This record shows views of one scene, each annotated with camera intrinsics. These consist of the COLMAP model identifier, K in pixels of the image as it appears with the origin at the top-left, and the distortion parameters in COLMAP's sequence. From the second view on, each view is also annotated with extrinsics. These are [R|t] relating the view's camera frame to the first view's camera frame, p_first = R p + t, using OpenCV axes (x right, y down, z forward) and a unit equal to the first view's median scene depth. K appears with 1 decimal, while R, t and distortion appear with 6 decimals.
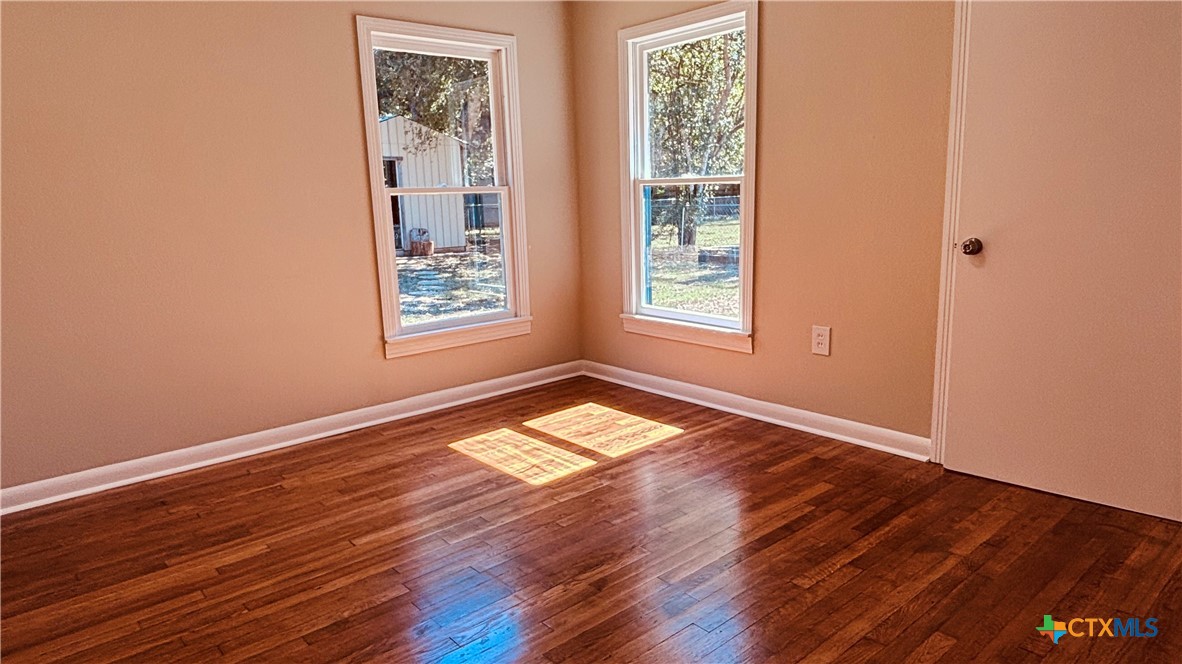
lens RADIAL K [[727.2, 0, 589.0], [0, 727.2, 332.6], [0, 0, 1]] dist [-0.006231, -0.017475]
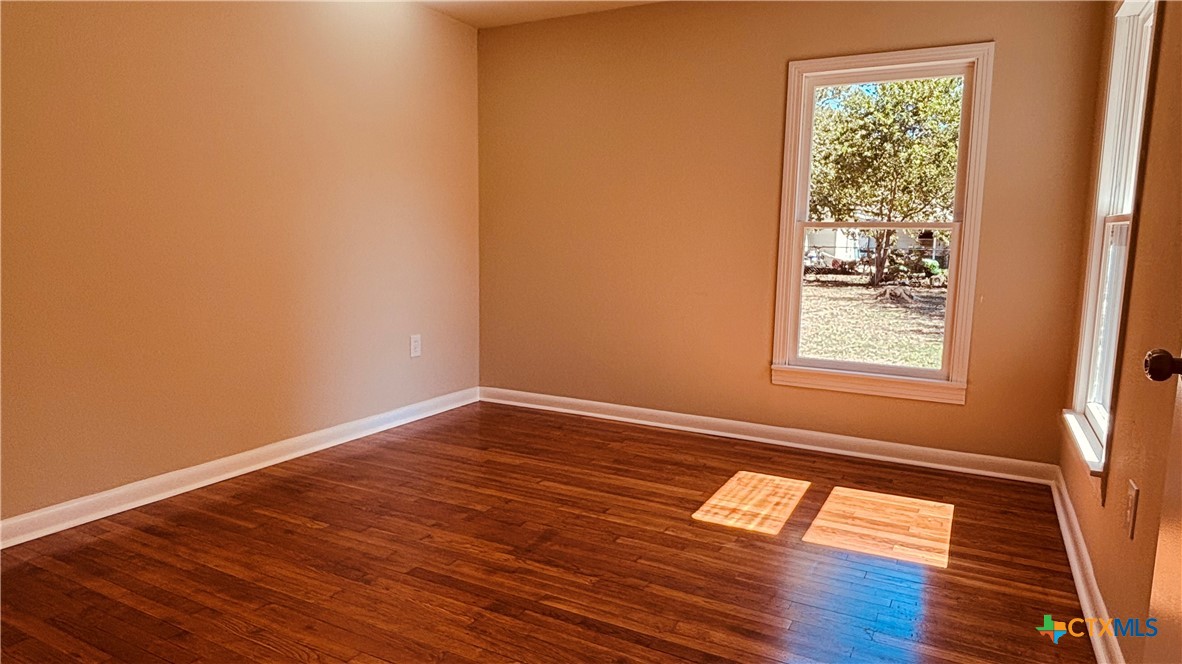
lens RADIAL K [[727.2, 0, 586.3], [0, 727.2, 330.9], [0, 0, 1]] dist [-0.006231, -0.017475]
pose [[0.345362, 0.156327, -0.925358, 0.652464], [-0.207739, 0.974302, 0.087063, -0.081150], [0.915188, 0.162165, 0.368963, 0.400861]]
